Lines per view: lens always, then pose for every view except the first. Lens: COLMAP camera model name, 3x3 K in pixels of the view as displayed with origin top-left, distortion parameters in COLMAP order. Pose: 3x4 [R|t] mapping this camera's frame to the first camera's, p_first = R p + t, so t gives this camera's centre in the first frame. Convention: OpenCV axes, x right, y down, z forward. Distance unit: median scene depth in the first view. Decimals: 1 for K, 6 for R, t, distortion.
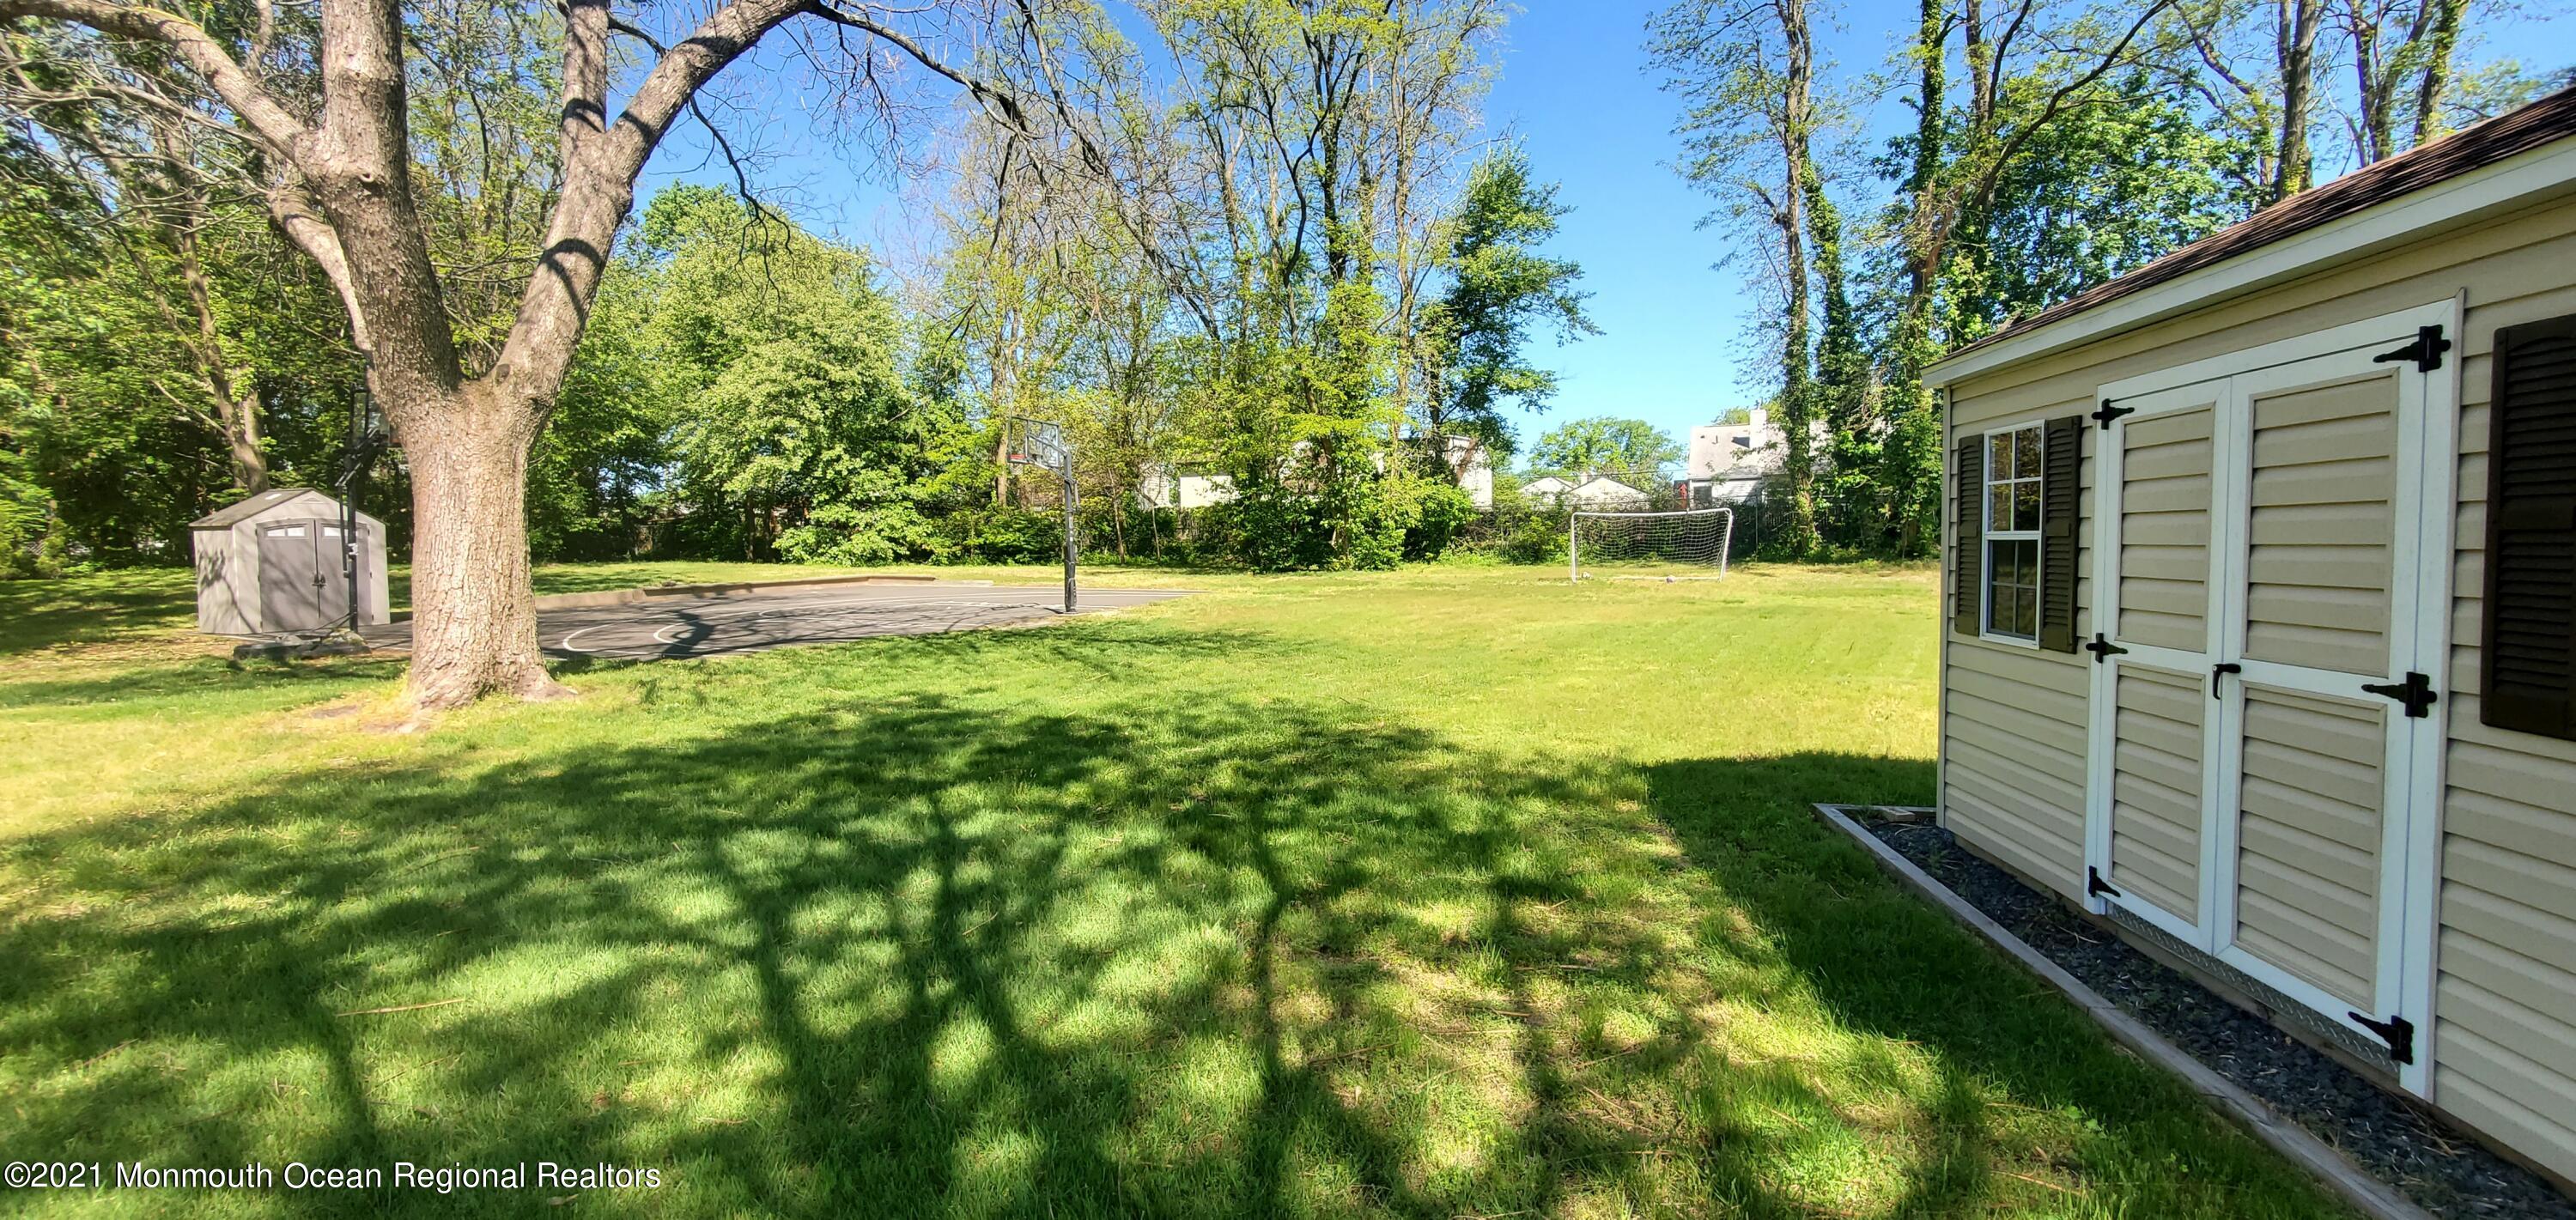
lens RADIAL K [[1002.1, 0, 1288.0], [0, 1002.1, 610.0], [0, 0, 1]] dist [-0.001819, -0.000270]
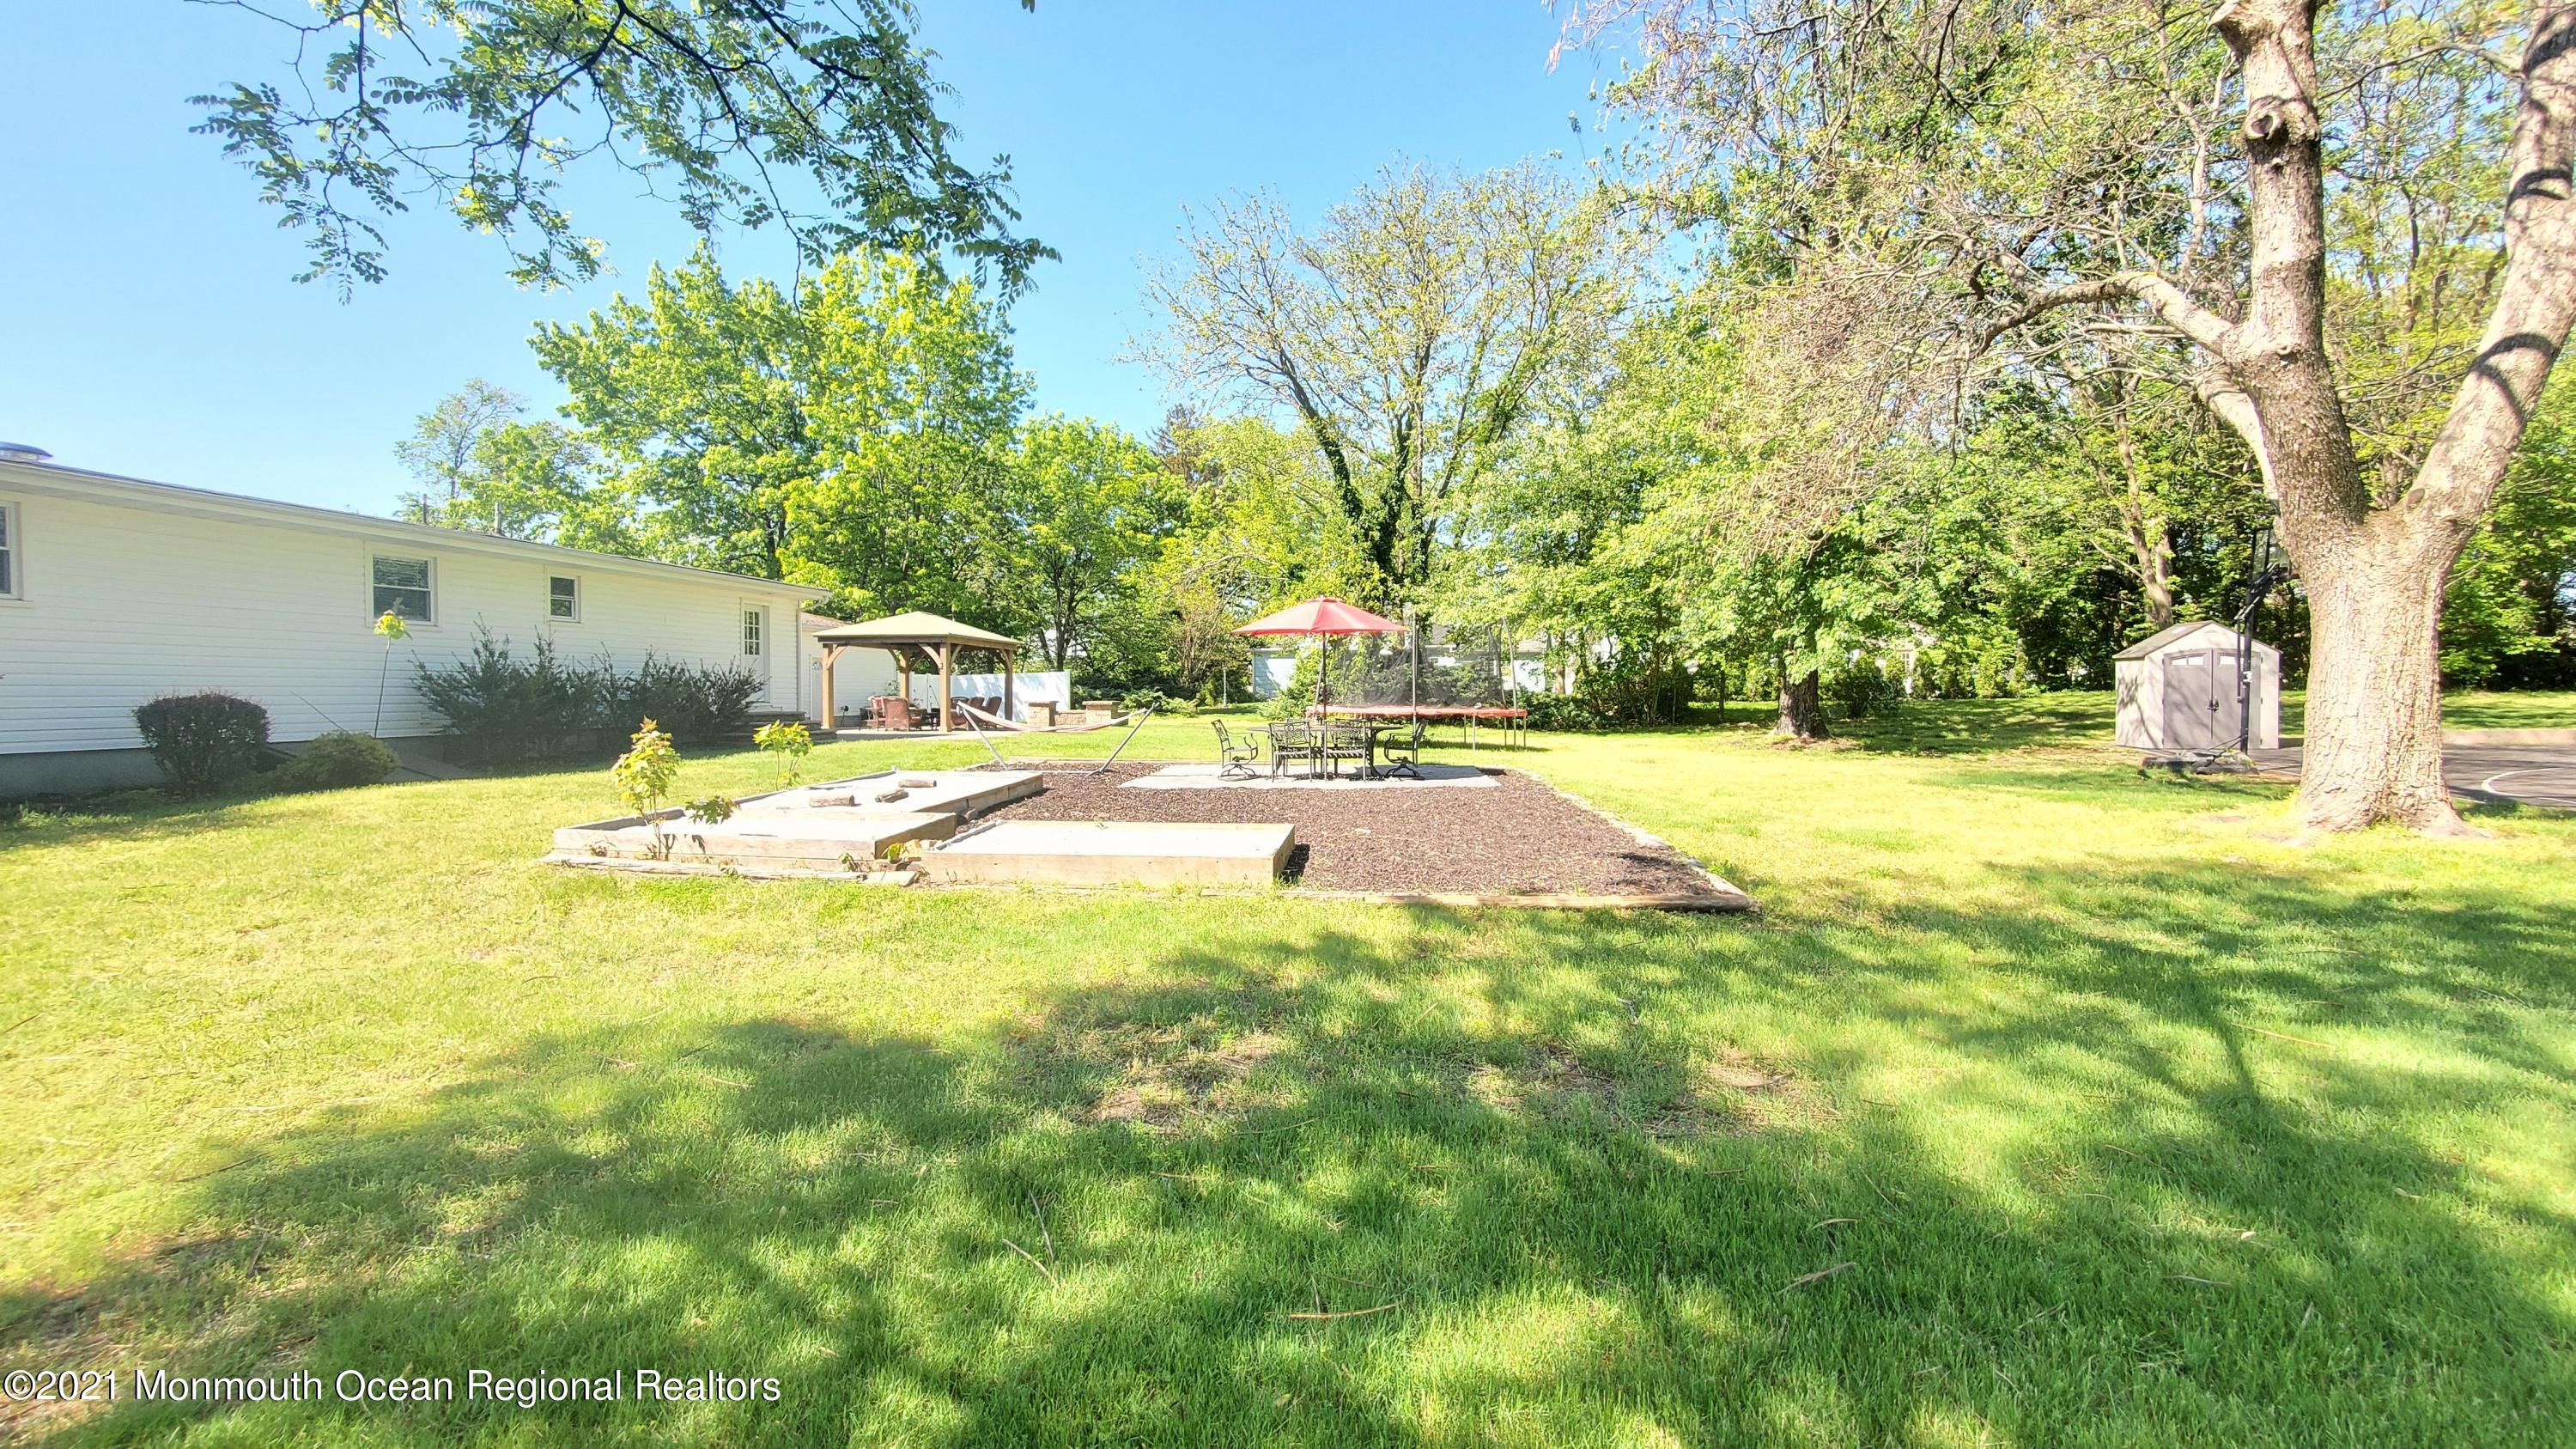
lens RADIAL K [[1012.3, 0, 1289.9], [0, 1012.3, 683.9], [0, 0, 1]] dist [-0.000153, -0.002565]
pose [[0.065254, 0.007195, -0.997843, 0.095098], [-0.058296, 0.998294, 0.003386, 0.003984], [0.996164, 0.057949, 0.065562, -0.111962]]
